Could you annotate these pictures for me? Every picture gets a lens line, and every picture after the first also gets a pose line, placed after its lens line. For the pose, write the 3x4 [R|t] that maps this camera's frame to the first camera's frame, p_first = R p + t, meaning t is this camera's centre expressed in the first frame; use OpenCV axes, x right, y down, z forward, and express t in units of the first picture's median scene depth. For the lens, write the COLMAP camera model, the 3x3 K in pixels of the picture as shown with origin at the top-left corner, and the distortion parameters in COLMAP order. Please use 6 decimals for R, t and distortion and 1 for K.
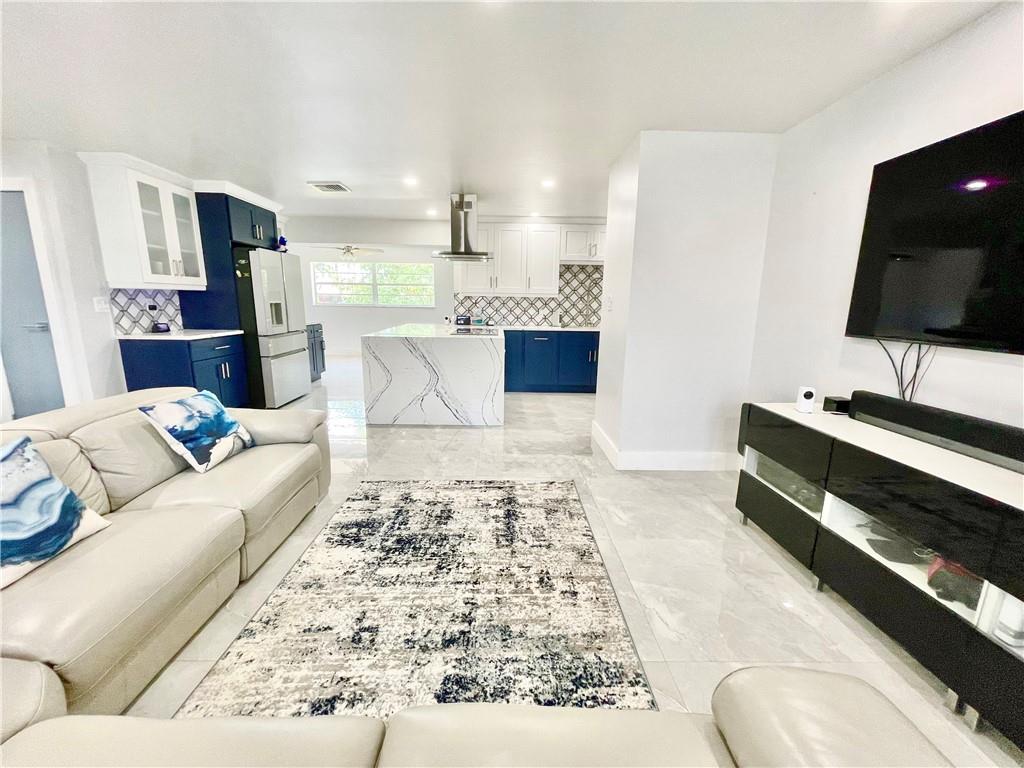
lens RADIAL K [[415.2, 0, 508.7], [0, 415.2, 383.6], [0, 0, 1]] dist [0.017610, 0.000415]
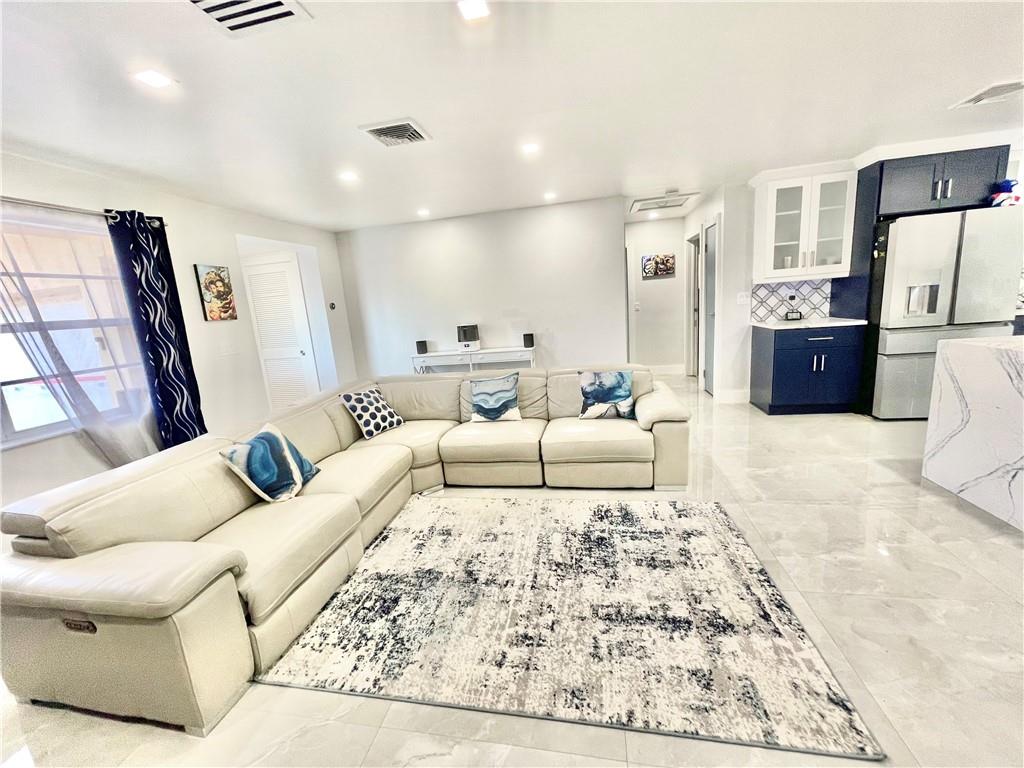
lens RADIAL K [[415.2, 0, 509.5], [0, 415.2, 384.1], [0, 0, 1]] dist [0.017610, 0.000415]
pose [[-0.191895, 0.194101, -0.962030, 0.675208], [-0.120466, 0.968176, 0.219370, -0.190848], [0.973994, 0.157988, -0.162406, 0.830434]]
